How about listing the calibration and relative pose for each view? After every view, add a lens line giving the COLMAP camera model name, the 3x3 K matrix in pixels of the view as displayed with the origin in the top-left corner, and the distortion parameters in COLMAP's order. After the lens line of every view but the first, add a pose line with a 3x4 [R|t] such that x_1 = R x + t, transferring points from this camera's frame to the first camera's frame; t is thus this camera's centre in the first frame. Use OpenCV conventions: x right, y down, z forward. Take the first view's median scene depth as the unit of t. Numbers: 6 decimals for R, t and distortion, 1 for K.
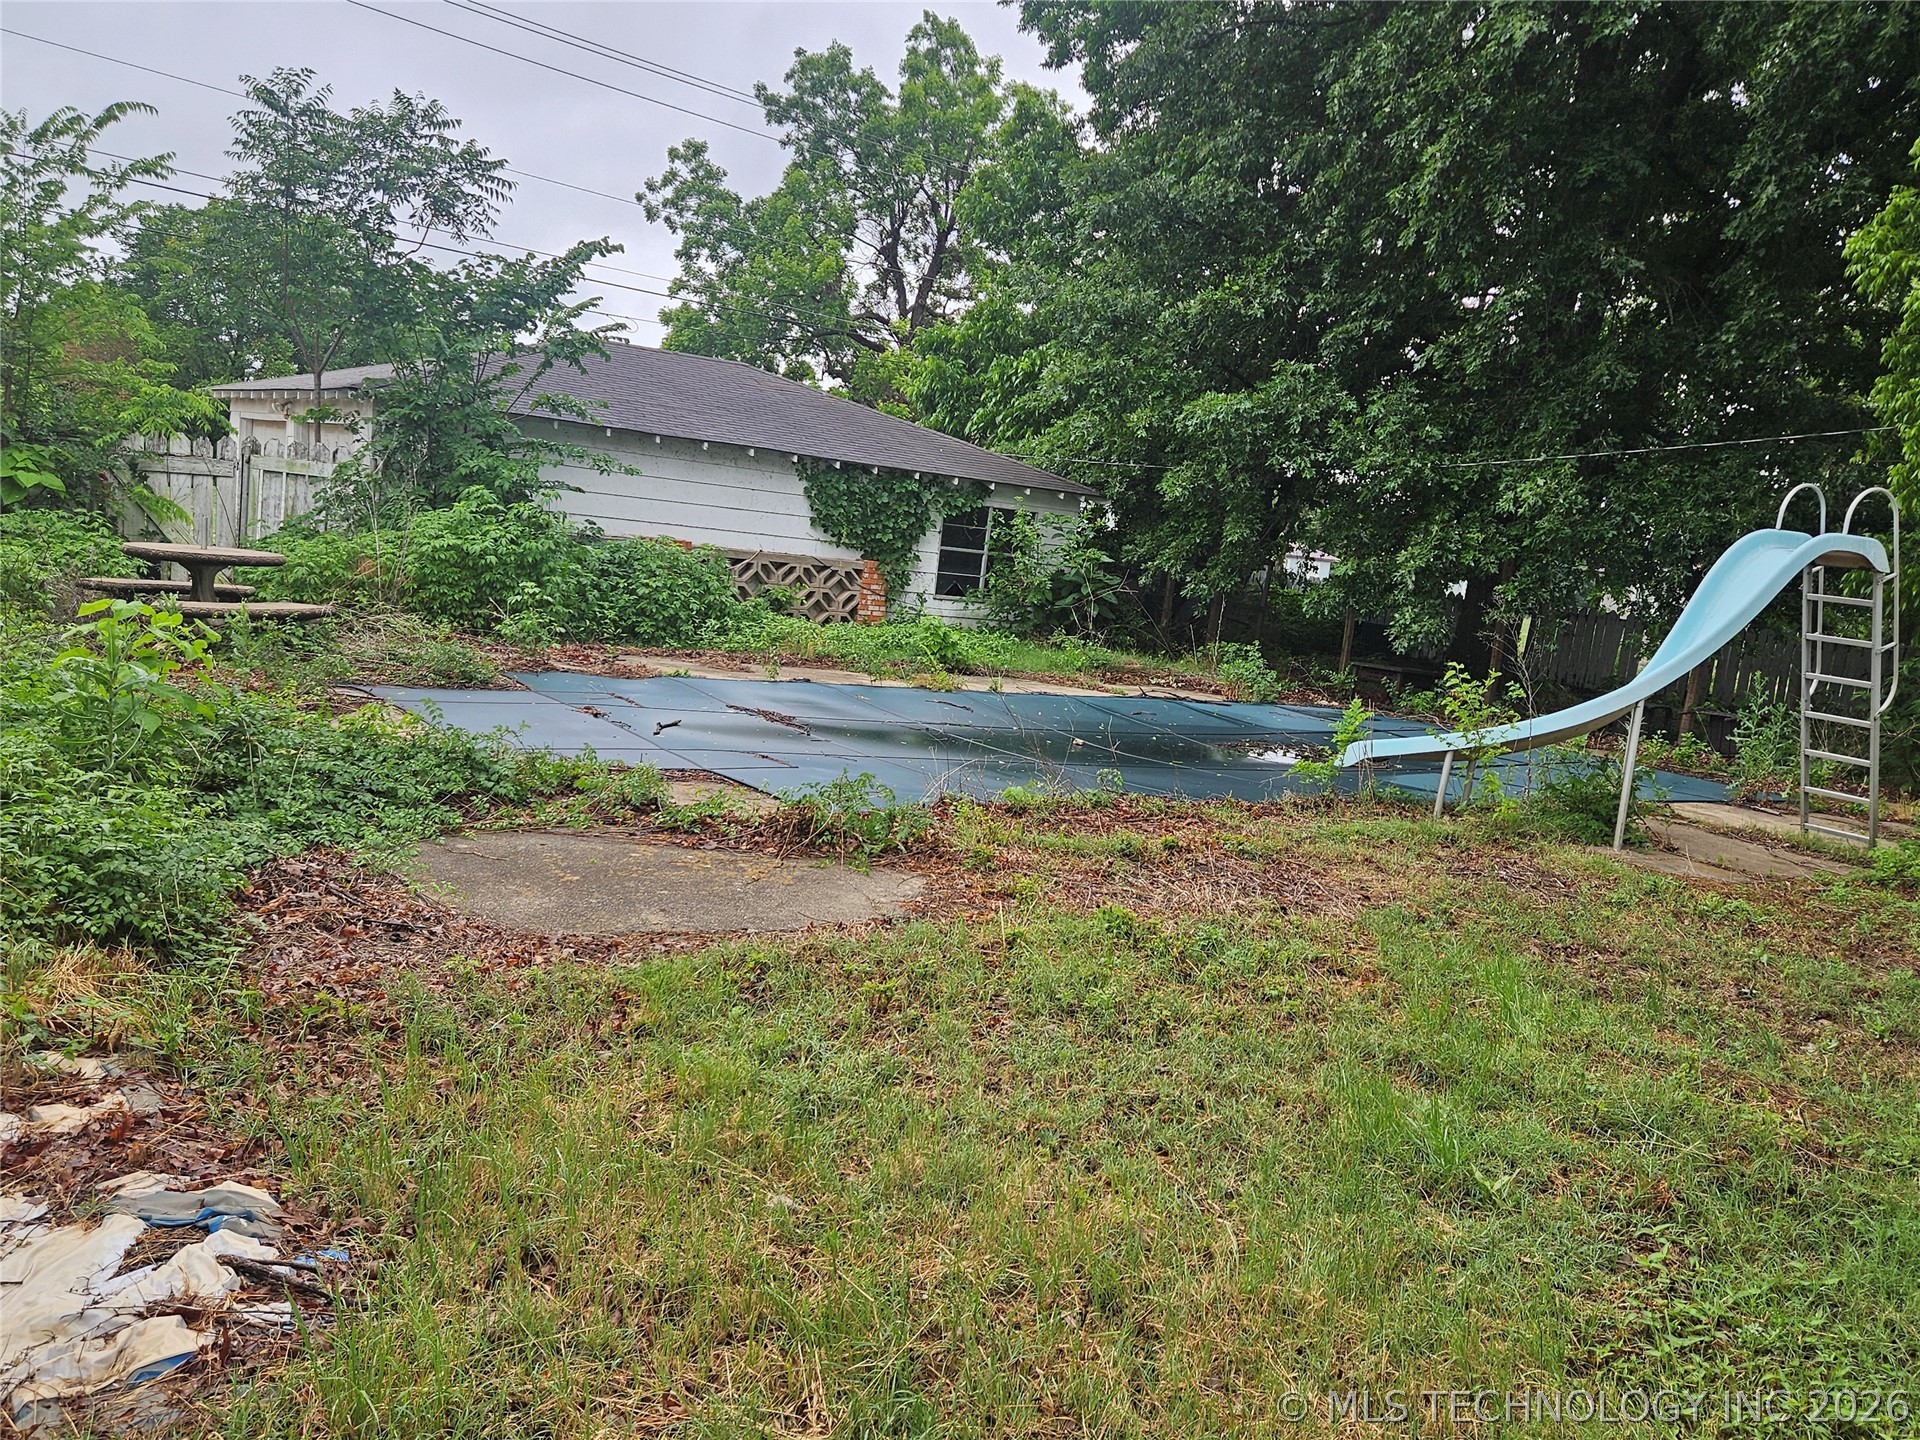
lens RADIAL K [[1740.3, 0, 960.0], [0, 1740.3, 720.0], [0, 0, 1]] dist [0.112361, -0.007572]
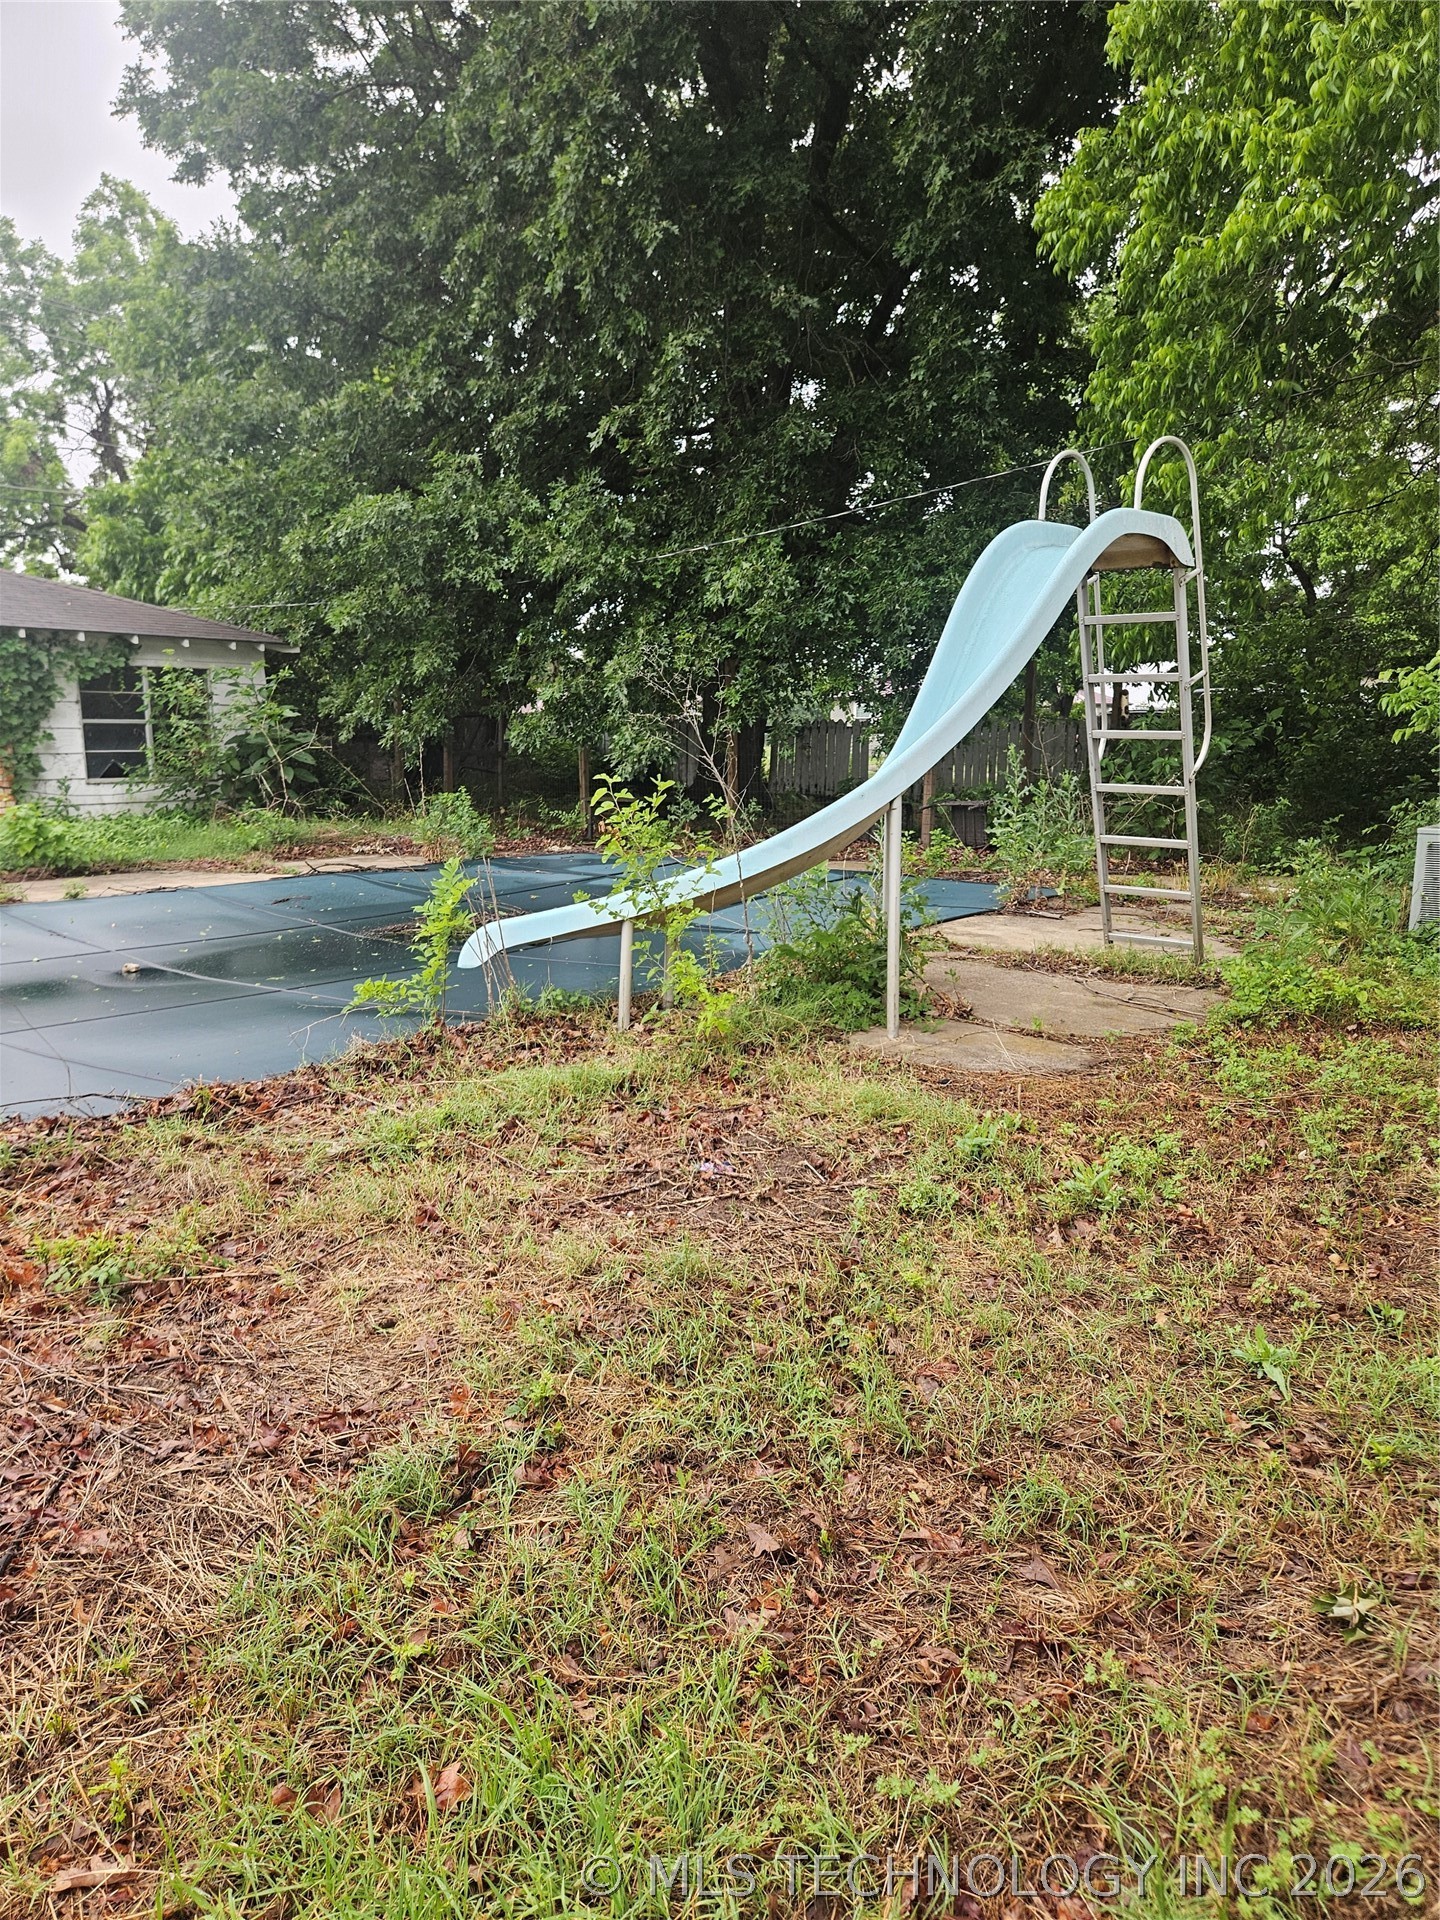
lens RADIAL K [[1490.5, 0, 720.0], [0, 1490.5, 960.0], [0, 0, 1]] dist [0.121777, -0.002070]
pose [[0.955811, -0.157250, 0.248389, 0.094519], [0.141449, 0.986680, 0.080343, -0.003020], [-0.257714, -0.041659, 0.965323, 0.257559]]
